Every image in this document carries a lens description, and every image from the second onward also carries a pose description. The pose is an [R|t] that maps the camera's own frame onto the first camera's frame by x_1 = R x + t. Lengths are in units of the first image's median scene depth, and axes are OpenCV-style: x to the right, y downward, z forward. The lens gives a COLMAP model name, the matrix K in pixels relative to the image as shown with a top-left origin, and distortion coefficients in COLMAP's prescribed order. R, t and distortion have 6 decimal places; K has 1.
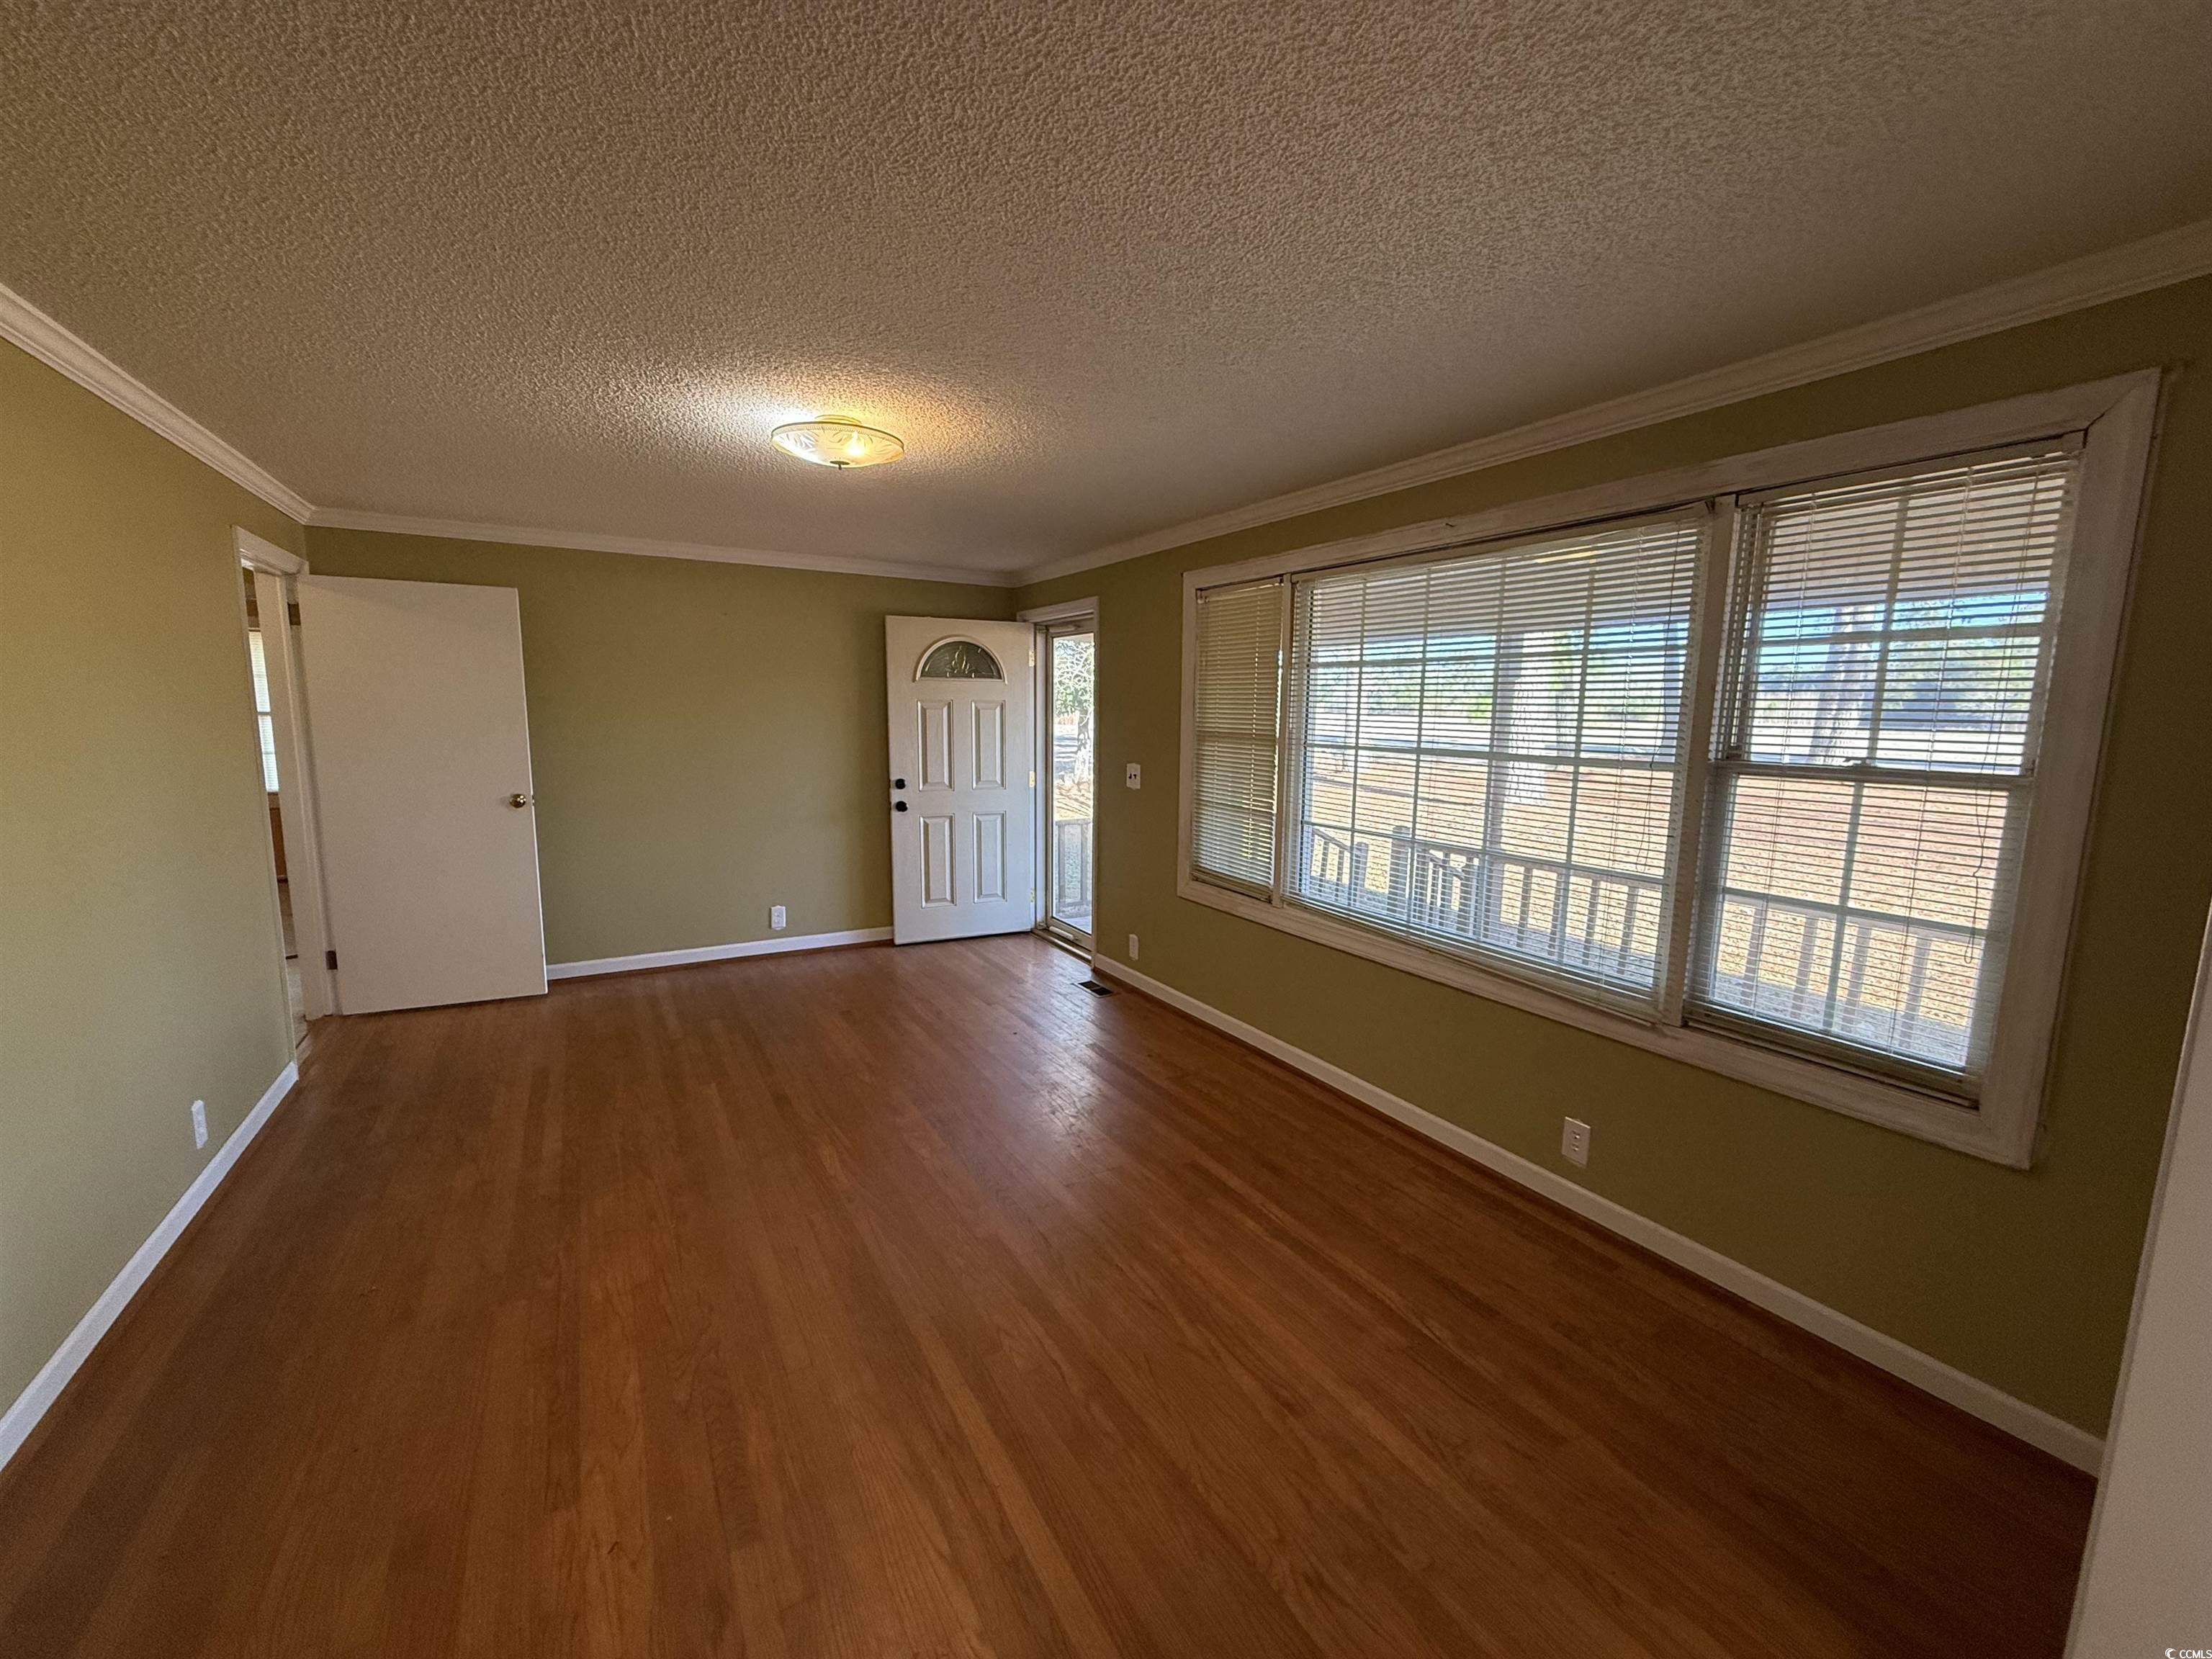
lens RADIAL K [[877.7, 0, 1101.1], [0, 877.7, 836.9], [0, 0, 1]] dist [0.001182, -0.000824]
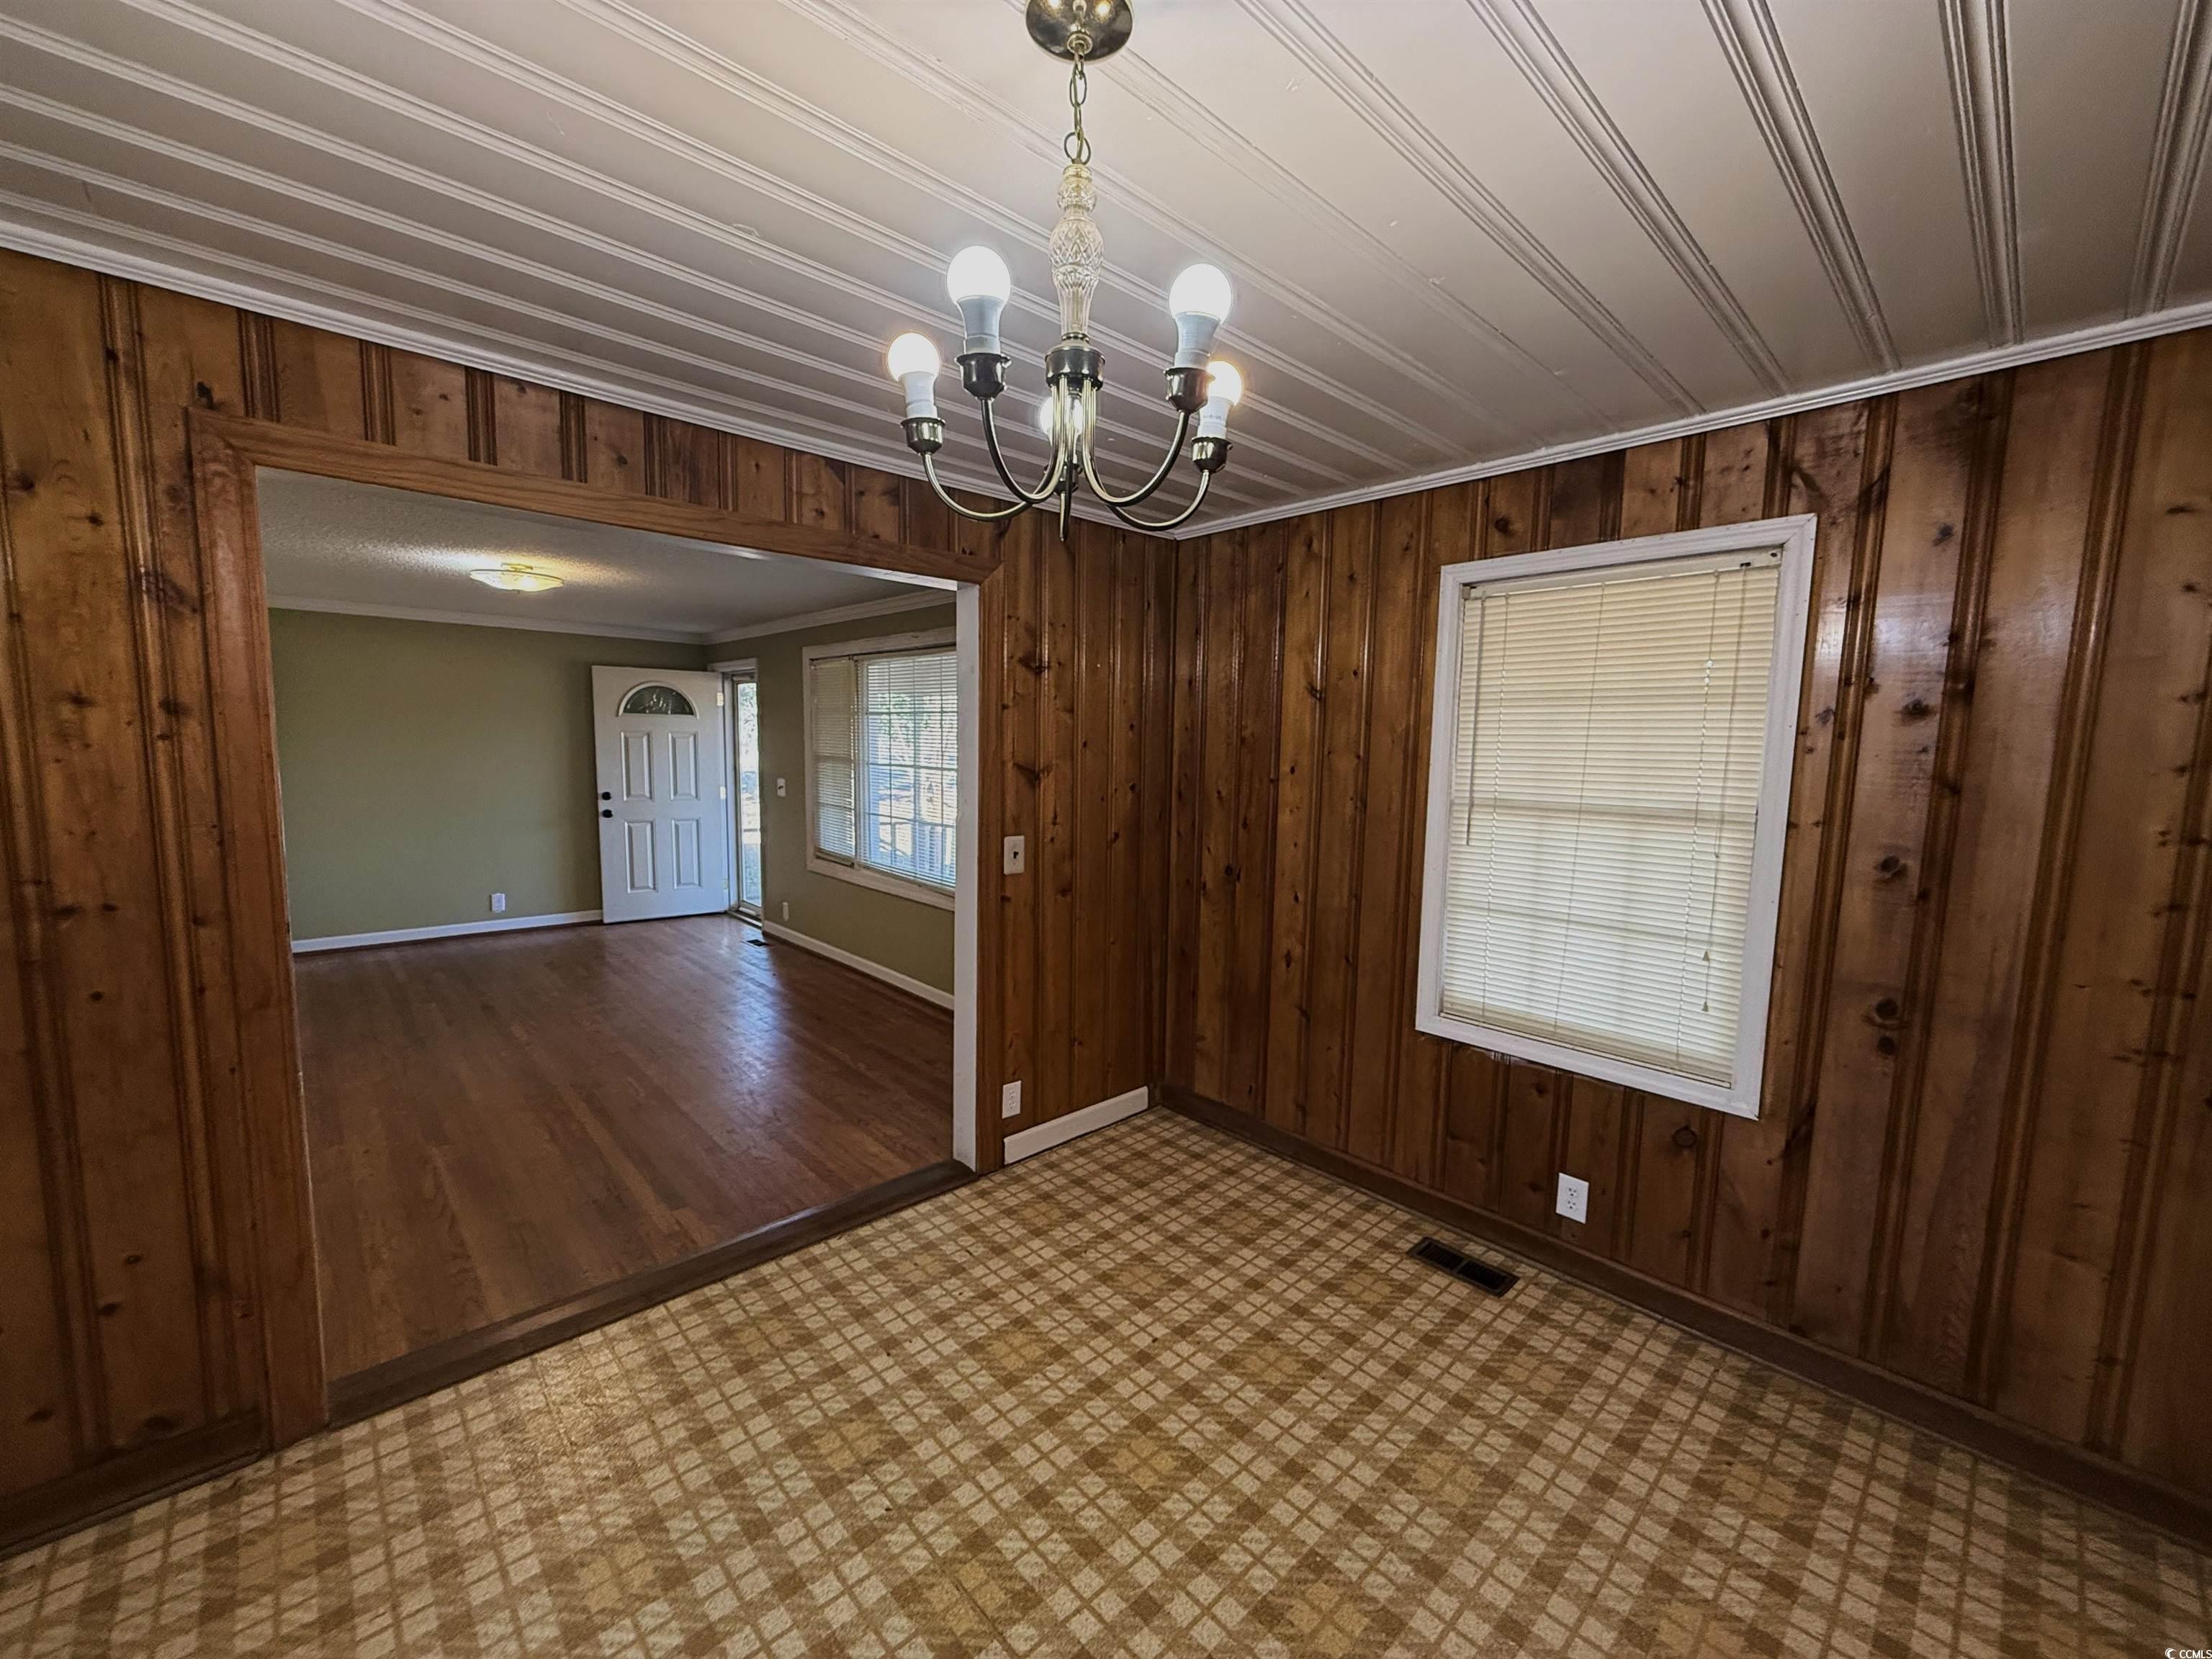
lens RADIAL K [[877.7, 0, 1102.2], [0, 877.7, 830.8], [0, 0, 1]] dist [0.001182, -0.000824]
pose [[0.975937, -0.015164, 0.217524, 0.254074], [0.023585, 0.999067, -0.036169, 0.069192], [-0.216773, 0.040429, 0.975385, -0.517845]]
